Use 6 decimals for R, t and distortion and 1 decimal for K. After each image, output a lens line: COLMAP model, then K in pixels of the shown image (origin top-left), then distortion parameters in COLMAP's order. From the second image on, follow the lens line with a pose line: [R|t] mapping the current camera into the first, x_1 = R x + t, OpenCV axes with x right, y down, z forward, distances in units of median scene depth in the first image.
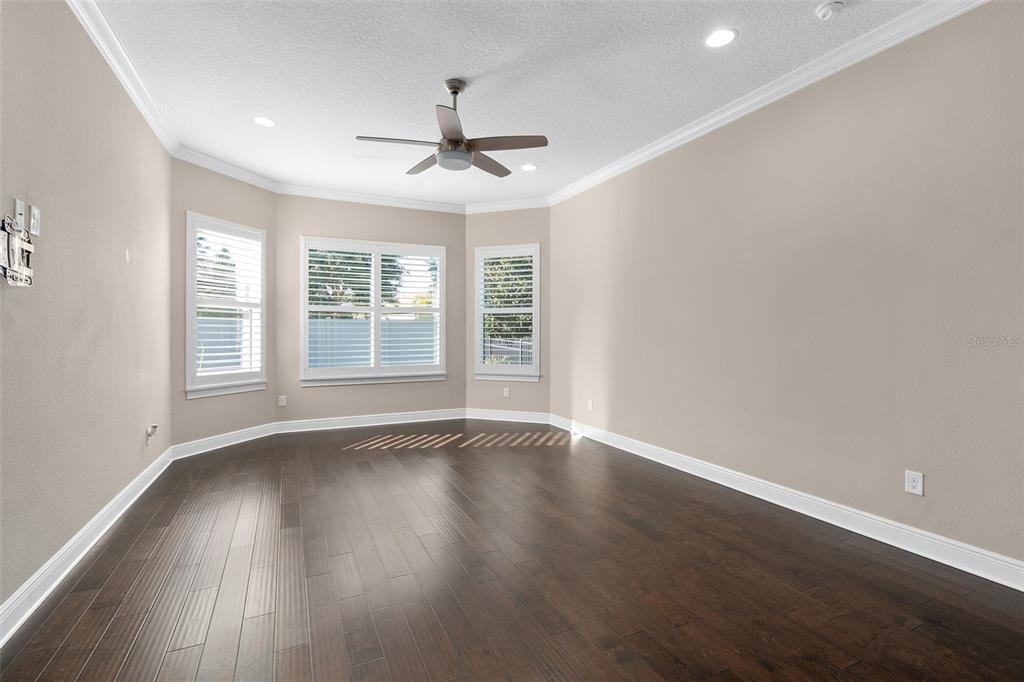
lens RADIAL K [[461.7, 0, 506.2], [0, 461.7, 339.1], [0, 0, 1]] dist [-0.001397, -0.000438]
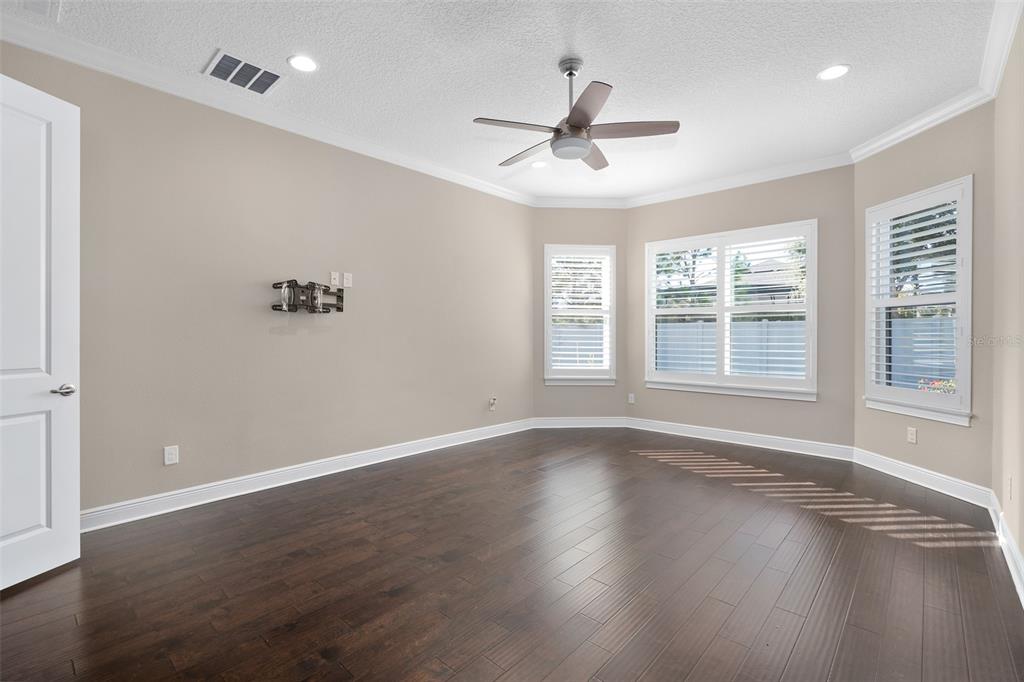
lens RADIAL K [[461.7, 0, 506.2], [0, 461.7, 339.1], [0, 0, 1]] dist [-0.001397, -0.000438]
pose [[0.389190, 0.008471, -0.921119, 0.387924], [-0.018256, 0.999832, 0.001481, -0.002176], [0.920977, 0.016240, 0.389279, 0.296822]]
